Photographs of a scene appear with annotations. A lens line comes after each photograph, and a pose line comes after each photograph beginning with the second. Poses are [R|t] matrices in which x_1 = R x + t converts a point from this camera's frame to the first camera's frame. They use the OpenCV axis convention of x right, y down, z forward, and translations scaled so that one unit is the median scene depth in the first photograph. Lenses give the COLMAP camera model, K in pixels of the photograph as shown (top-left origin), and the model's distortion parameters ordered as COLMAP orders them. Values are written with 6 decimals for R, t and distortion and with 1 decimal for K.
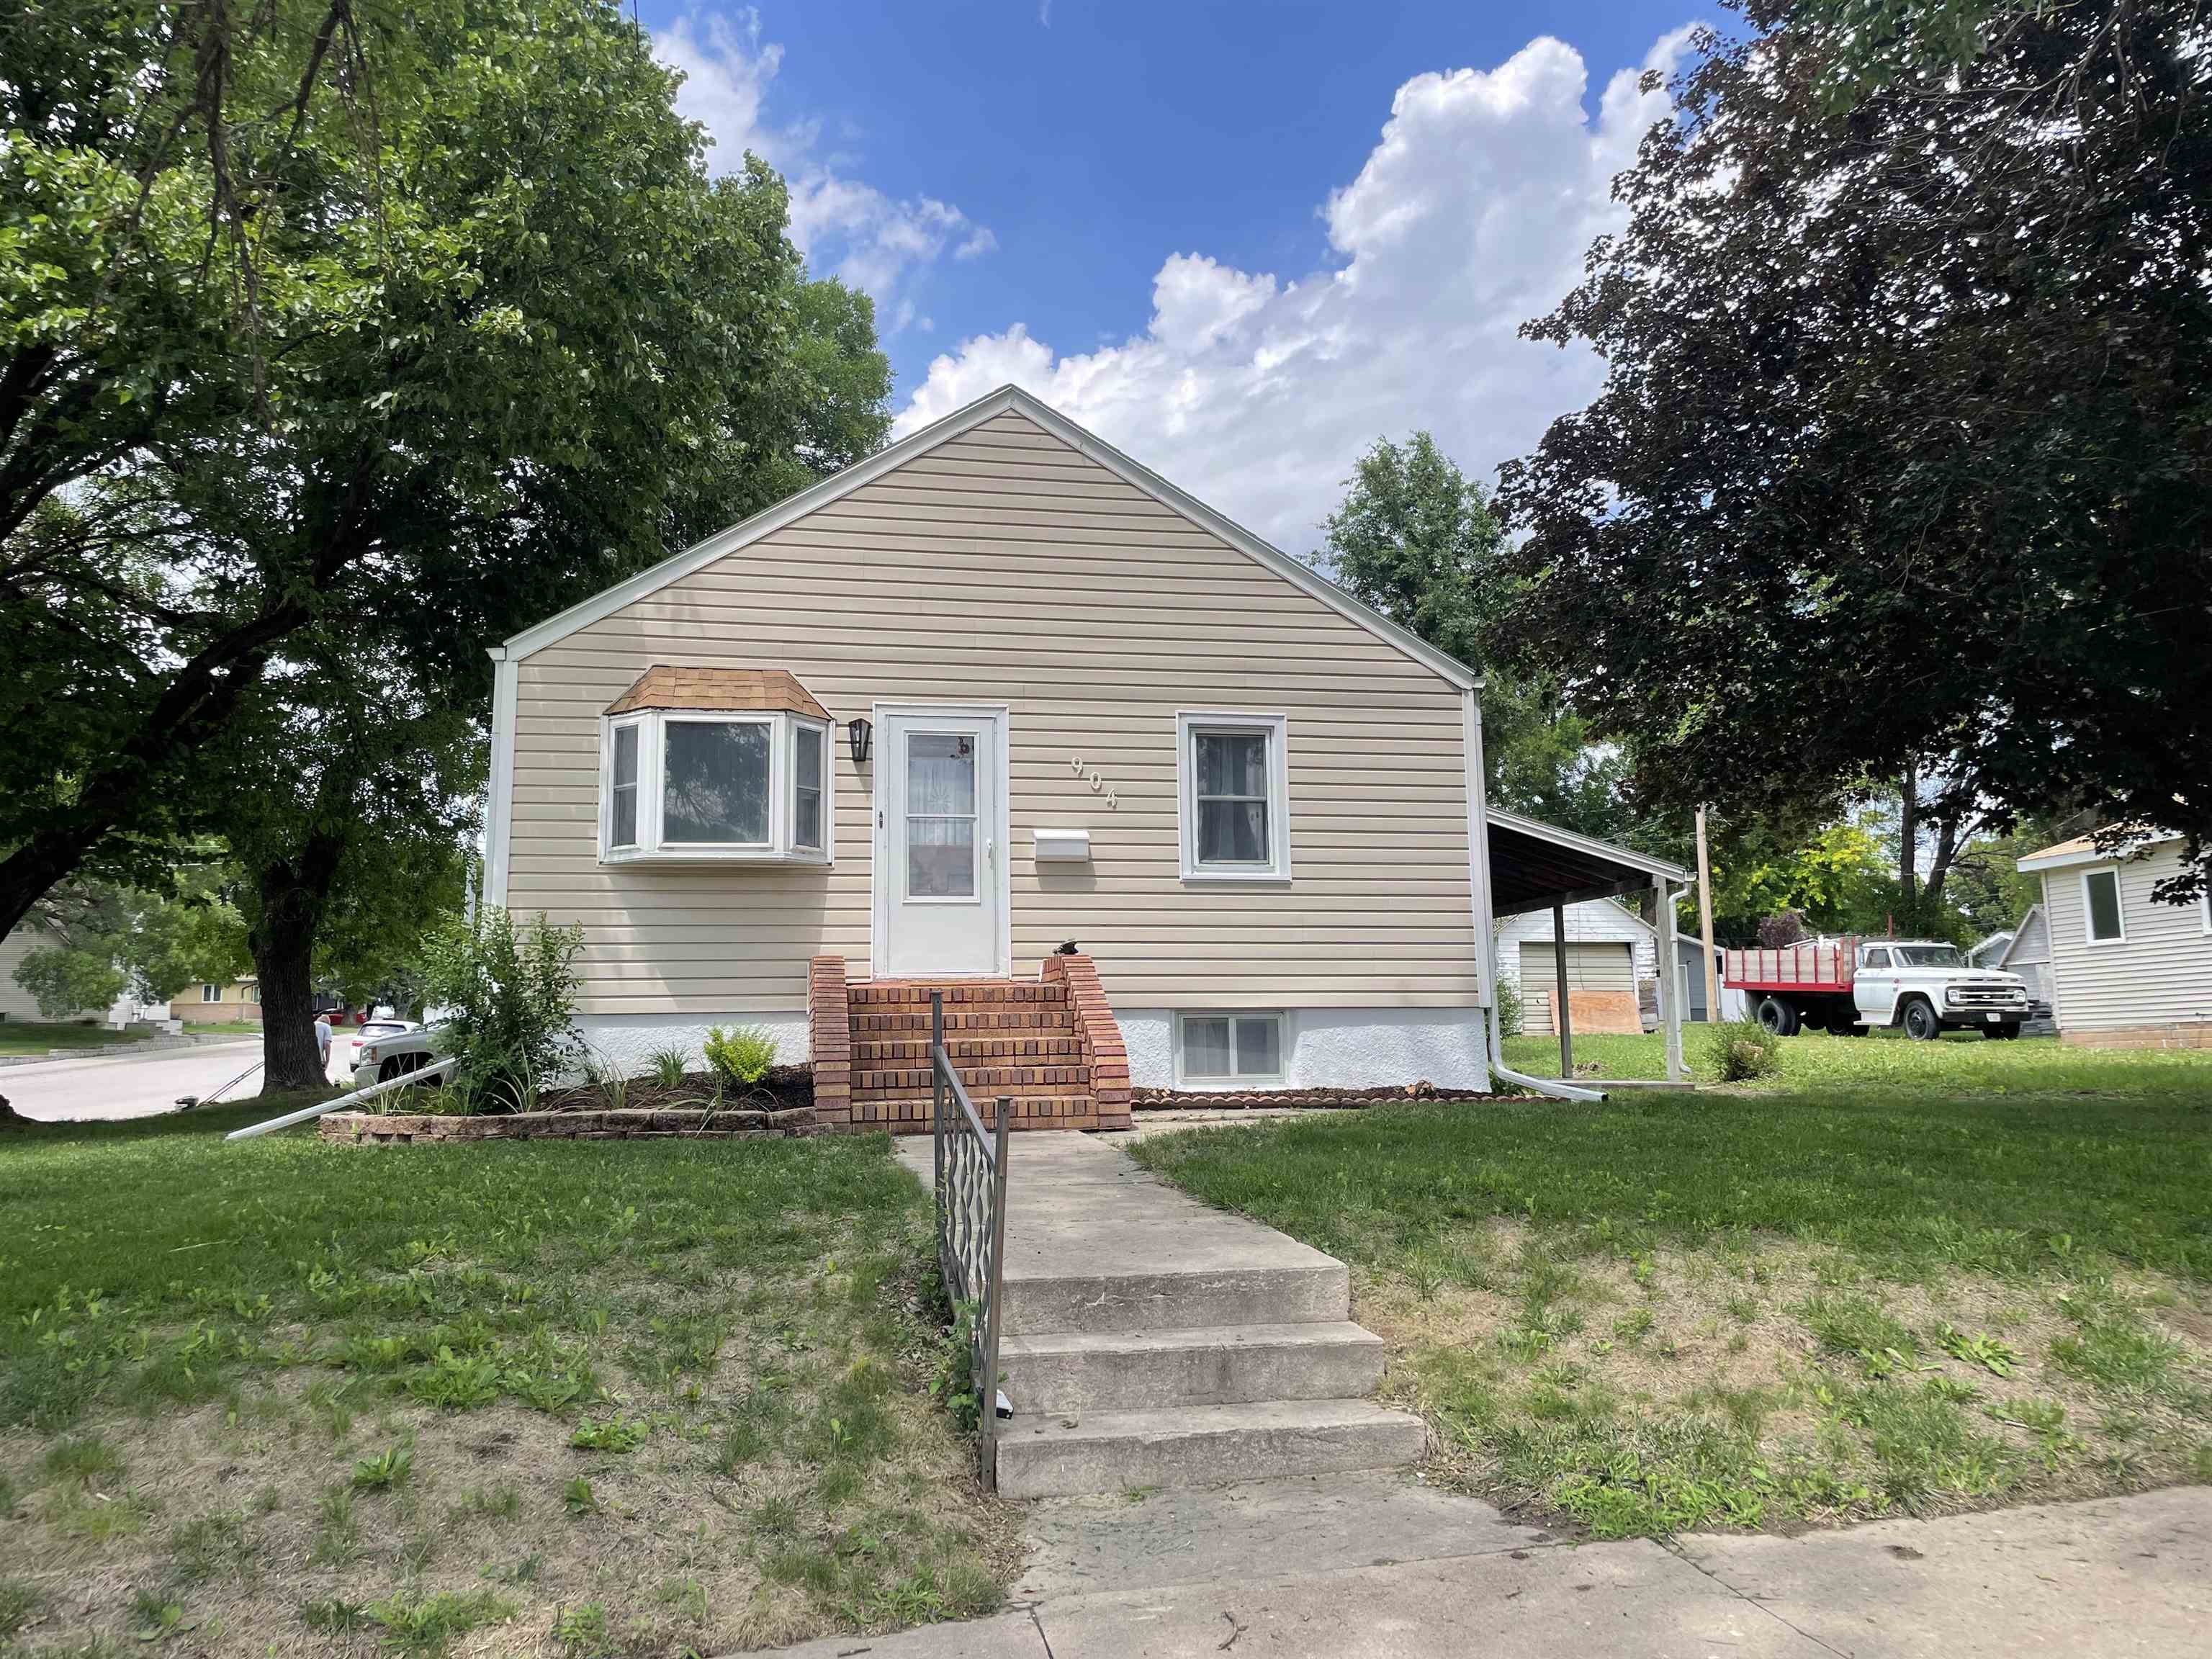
lens RADIAL K [[1642.1, 0, 1106.0], [0, 1642.1, 829.5], [0, 0, 1]] dist [0.098791, -0.127441]
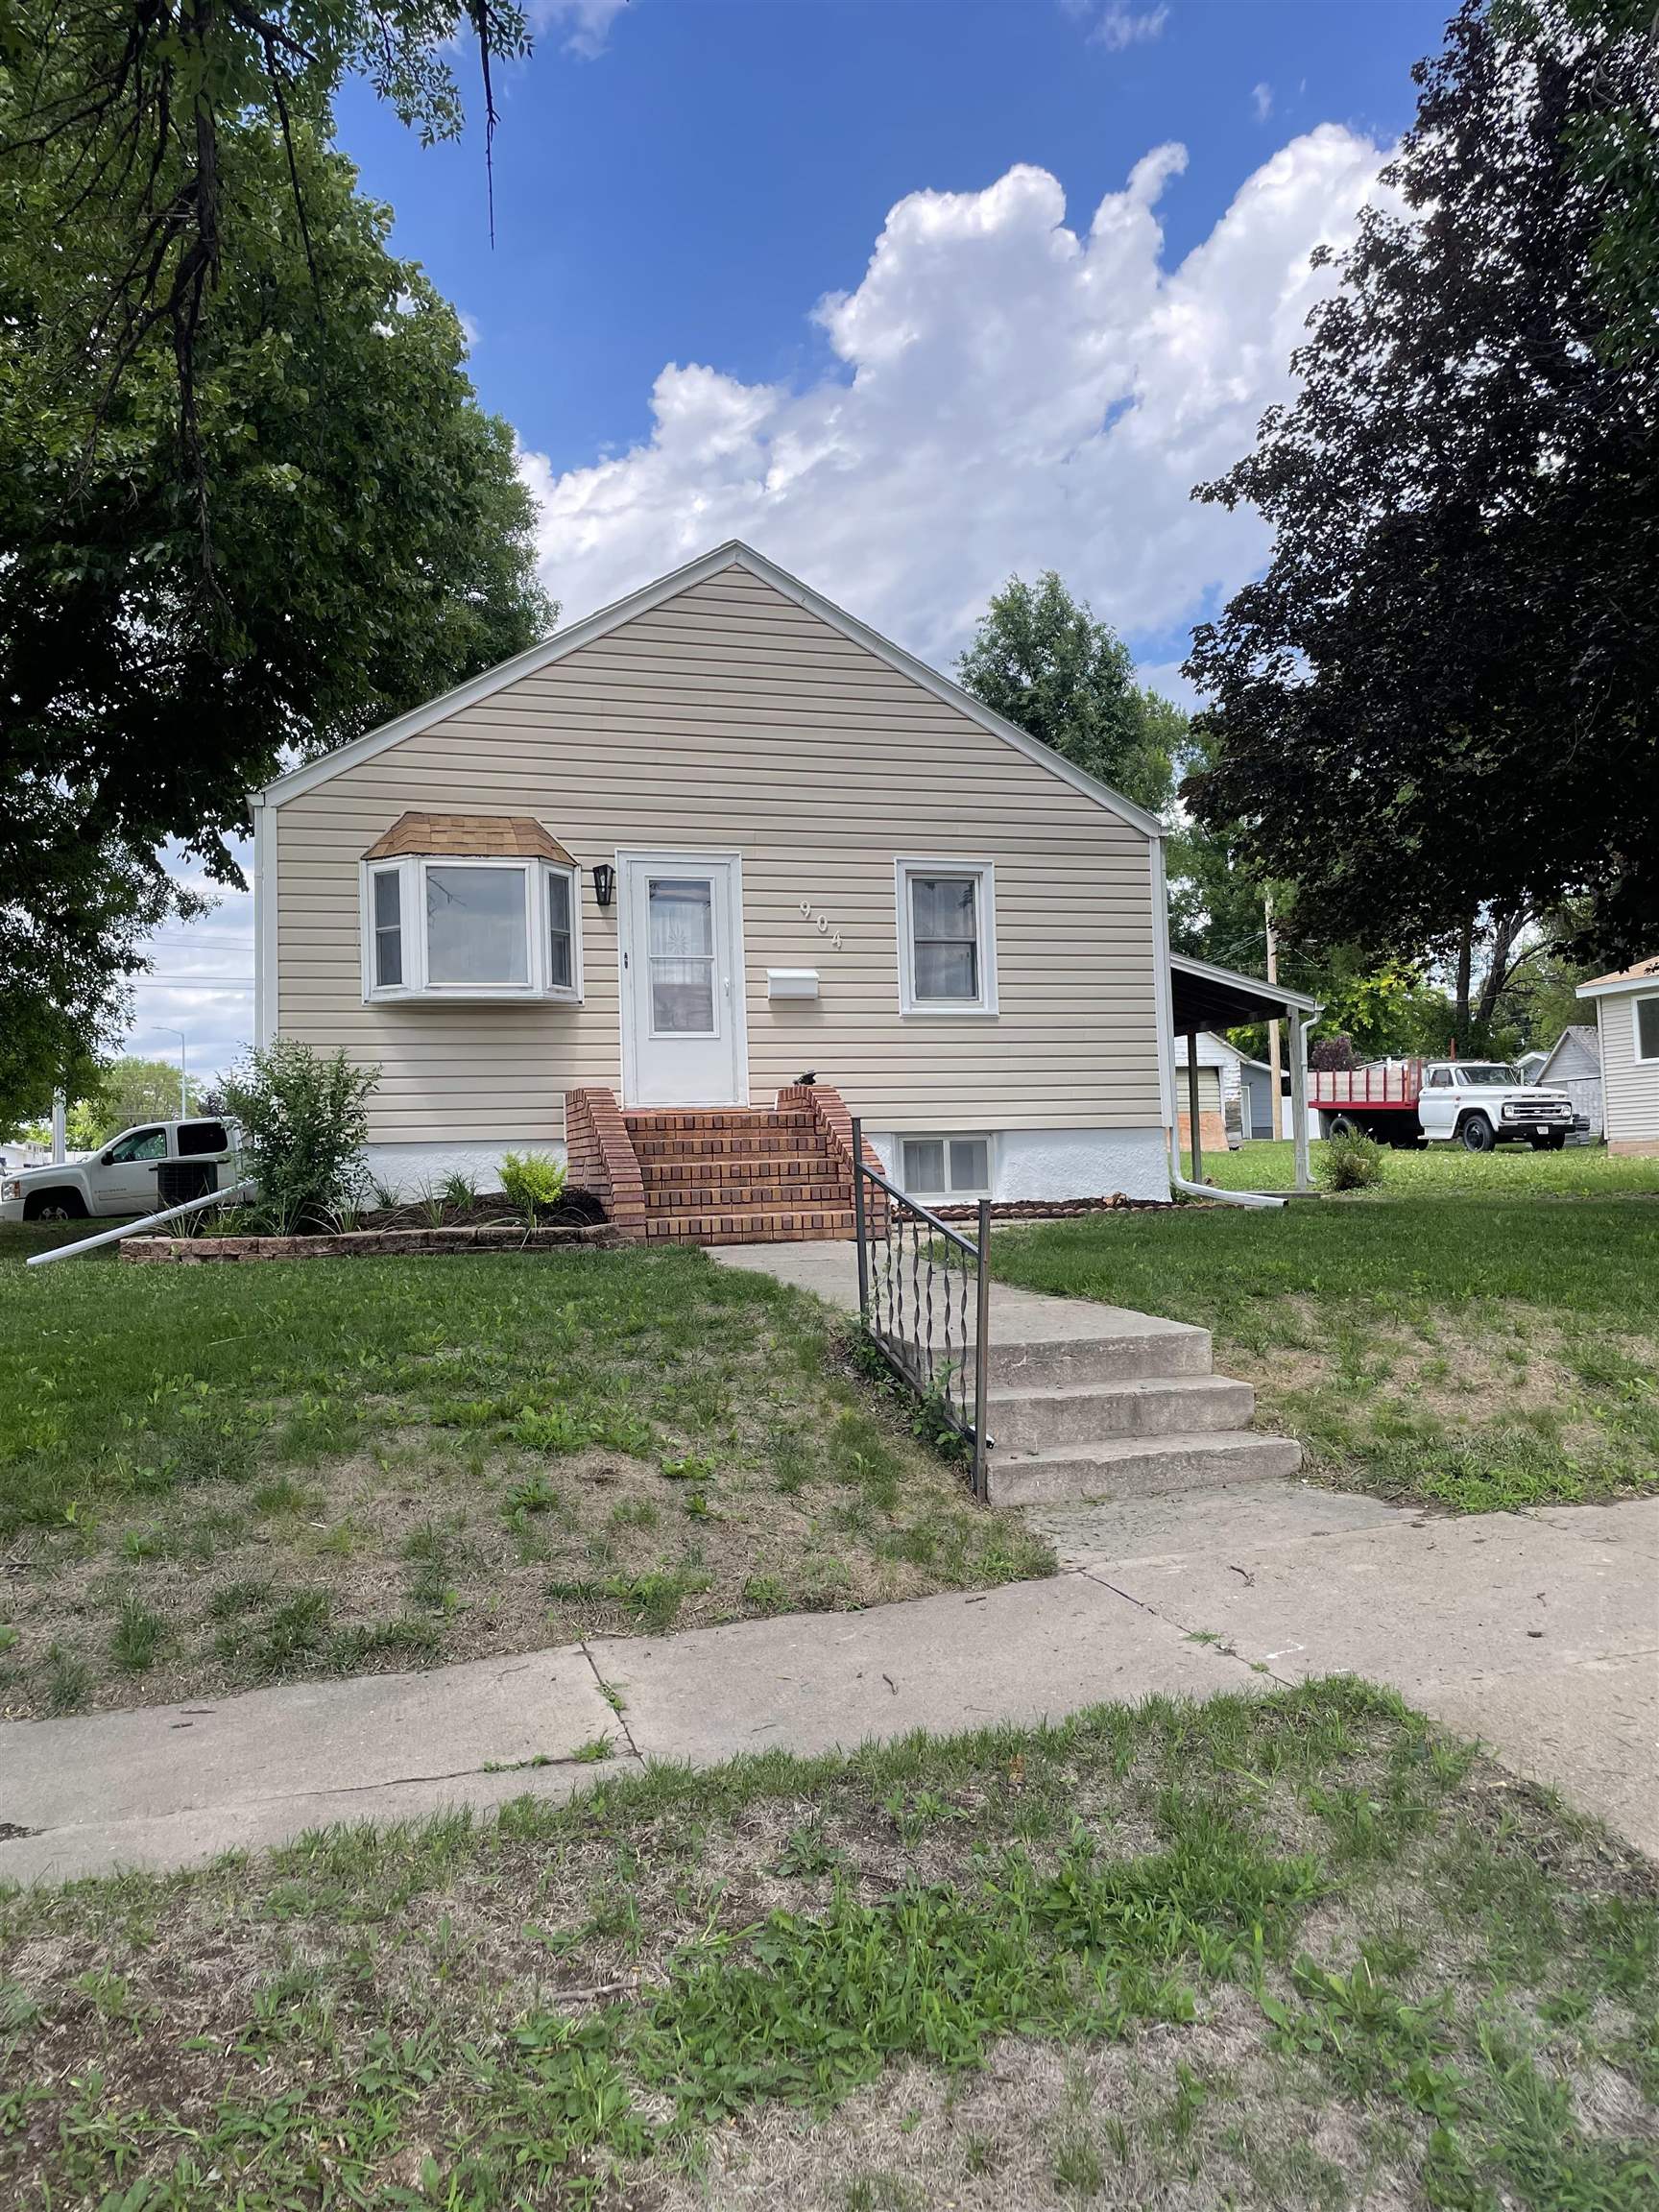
lens RADIAL K [[1642.1, 0, 829.5], [0, 1642.1, 1106.0], [0, 0, 1]] dist [0.098791, -0.127441]
pose [[0.994769, -0.011810, 0.101465, -0.114060], [0.002638, 0.995933, 0.090061, -0.007467], [-0.102116, -0.089322, 0.990754, -0.080149]]
